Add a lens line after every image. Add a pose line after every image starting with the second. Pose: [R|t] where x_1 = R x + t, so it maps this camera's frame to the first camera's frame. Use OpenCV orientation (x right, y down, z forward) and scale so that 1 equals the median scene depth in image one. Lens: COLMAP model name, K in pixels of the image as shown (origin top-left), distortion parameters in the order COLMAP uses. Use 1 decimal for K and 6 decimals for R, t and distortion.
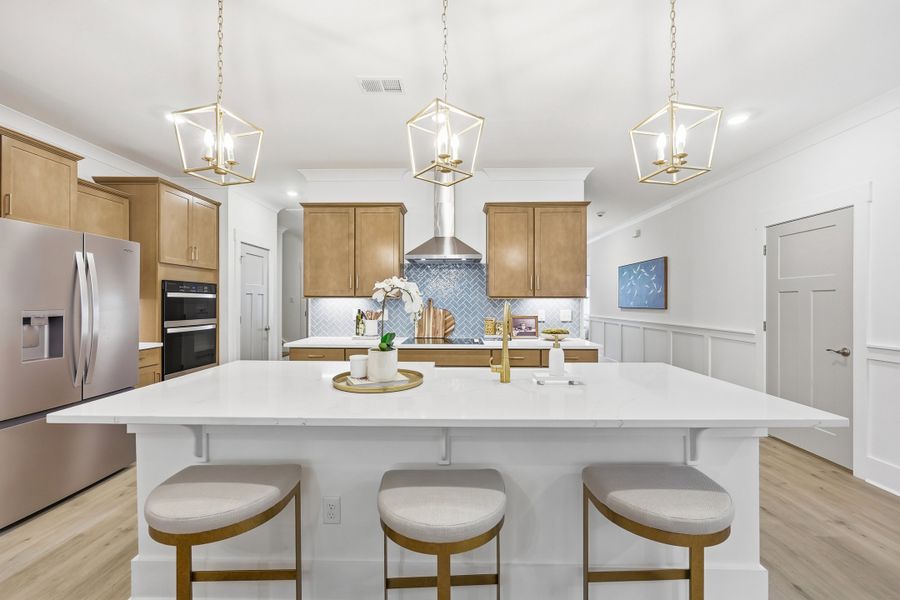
lens RADIAL K [[367.0, 0, 454.9], [0, 367.0, 299.6], [0, 0, 1]] dist [-0.002127, -0.000476]
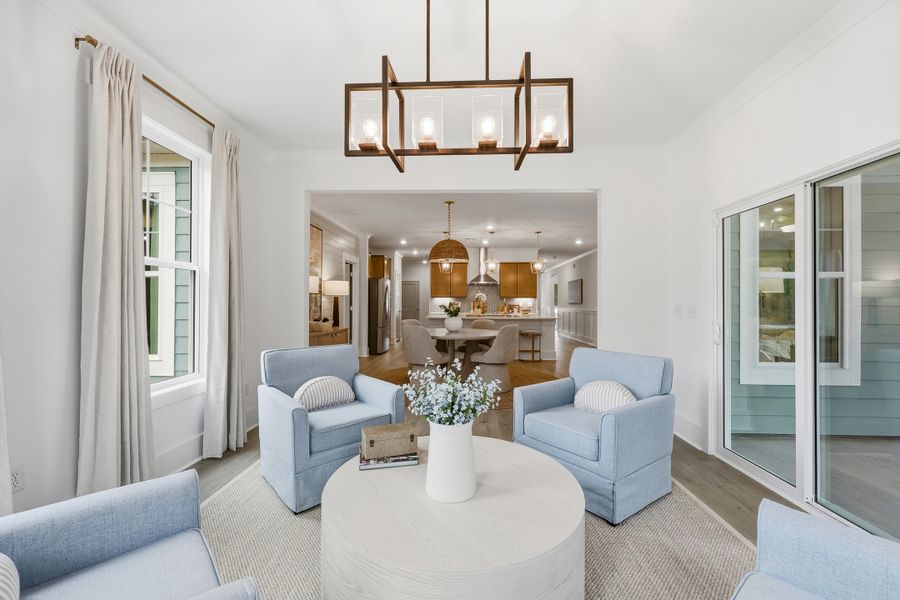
lens RADIAL K [[367.0, 0, 452.2], [0, 367.0, 300.9], [0, 0, 1]] dist [-0.002127, -0.000476]
pose [[0.999588, 0.002564, -0.028578, -0.174753], [-0.002454, 0.999989, 0.003892, 0.009732], [0.028588, -0.003820, 0.999584, -1.633969]]
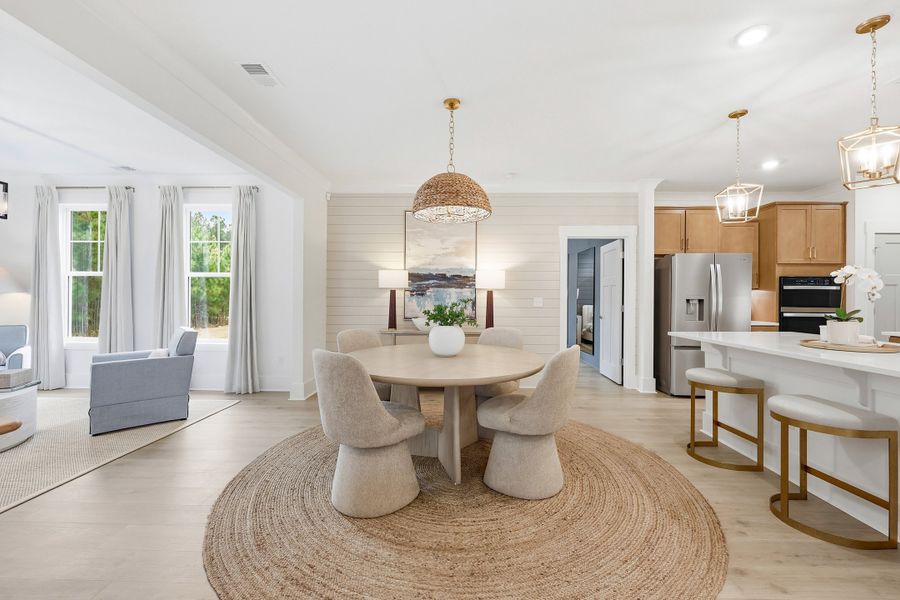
lens RADIAL K [[367.0, 0, 444.8], [0, 367.0, 297.9], [0, 0, 1]] dist [-0.002127, -0.000476]
pose [[-0.024002, 0.000229, -0.999712, 0.522802], [0.000744, 1.000000, 0.000211, 0.021837], [0.999712, -0.000739, -0.024002, -0.182616]]
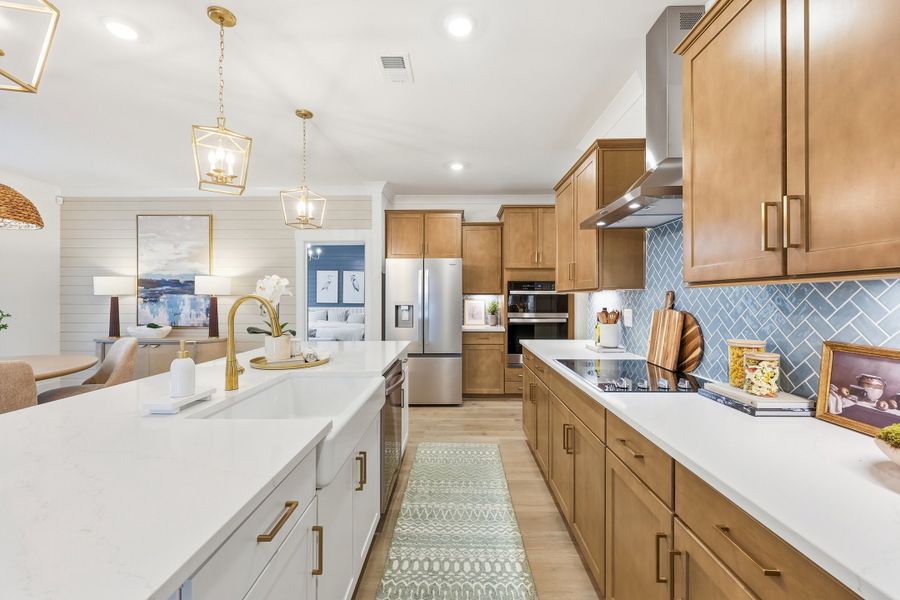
lens RADIAL K [[367.0, 0, 449.0], [0, 367.0, 299.9], [0, 0, 1]] dist [-0.002127, -0.000476]
pose [[-0.015391, 0.003185, -0.999876, 0.470151], [0.005275, 0.999981, 0.003104, 0.007447], [0.999868, -0.005227, -0.015408, 0.725284]]
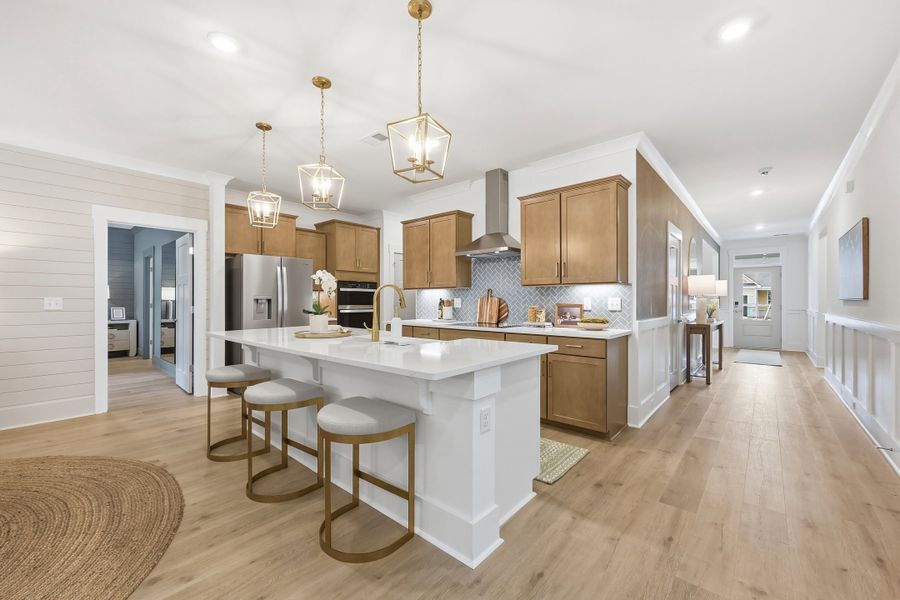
lens RADIAL K [[367.0, 0, 450.0], [0, 367.0, 301.0], [0, 0, 1]] dist [-0.002127, -0.000476]
pose [[0.760980, -0.000116, -0.648775, 0.602240], [0.004652, 0.999975, 0.005278, 0.030177], [0.648759, -0.007034, 0.760962, 0.055181]]
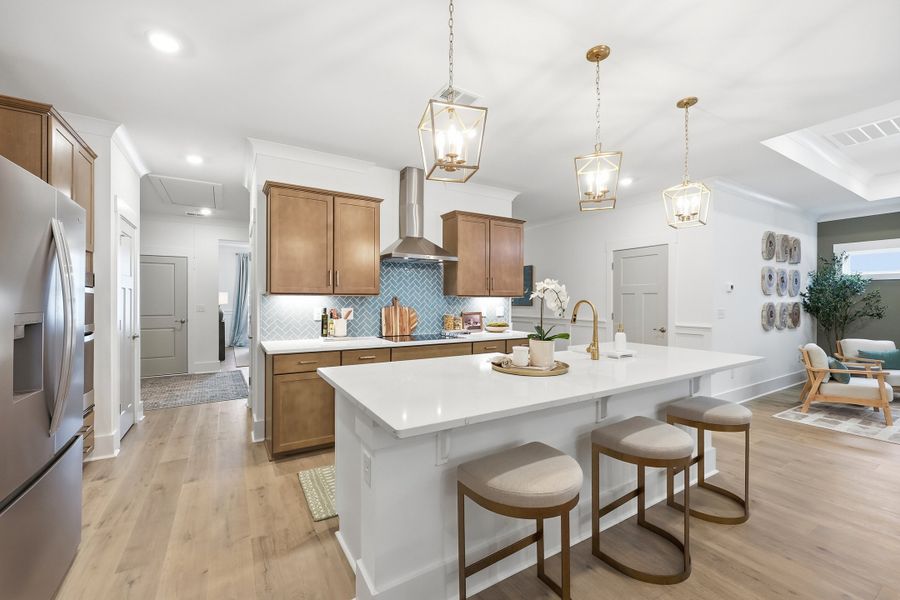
lens RADIAL K [[367.0, 0, 455.9], [0, 367.0, 297.9], [0, 0, 1]] dist [-0.002127, -0.000476]
pose [[0.843310, 0.004152, 0.537411, -0.487646], [-0.004894, 0.999988, -0.000047, -0.000077], [-0.537405, -0.002590, 0.843320, 0.063737]]
